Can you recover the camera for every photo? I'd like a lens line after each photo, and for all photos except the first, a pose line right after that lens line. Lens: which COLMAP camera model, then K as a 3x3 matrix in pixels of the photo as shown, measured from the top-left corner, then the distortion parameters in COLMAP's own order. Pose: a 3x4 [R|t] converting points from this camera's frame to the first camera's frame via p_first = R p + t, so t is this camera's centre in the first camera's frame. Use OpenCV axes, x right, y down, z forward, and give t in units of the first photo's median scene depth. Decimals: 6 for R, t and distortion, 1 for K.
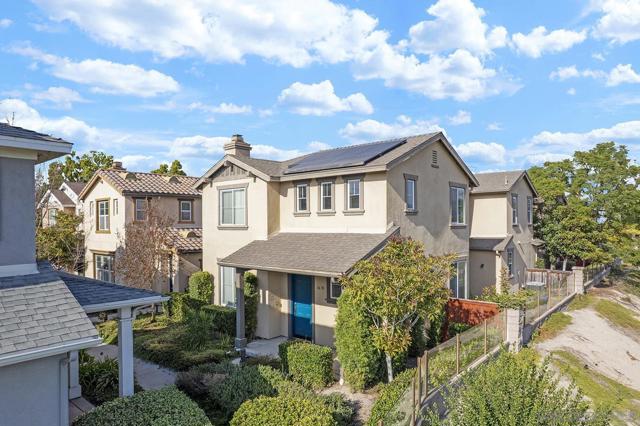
lens RADIAL K [[425.8, 0, 320.0], [0, 425.8, 213.0], [0, 0, 1]] dist [-0.085151, 0.064565]
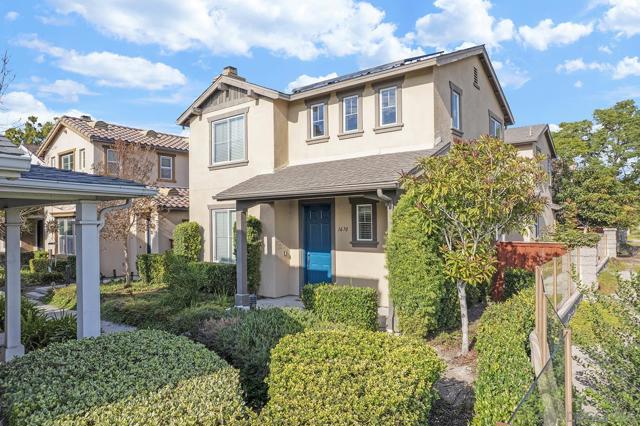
lens RADIAL K [[425.8, 0, 320.0], [0, 425.8, 213.0], [0, 0, 1]] dist [-0.085151, 0.064565]
pose [[0.998343, -0.001931, 0.057508, -0.080356], [0.002126, 0.999992, -0.003337, 0.135251], [-0.057501, 0.003454, 0.998339, 0.186572]]
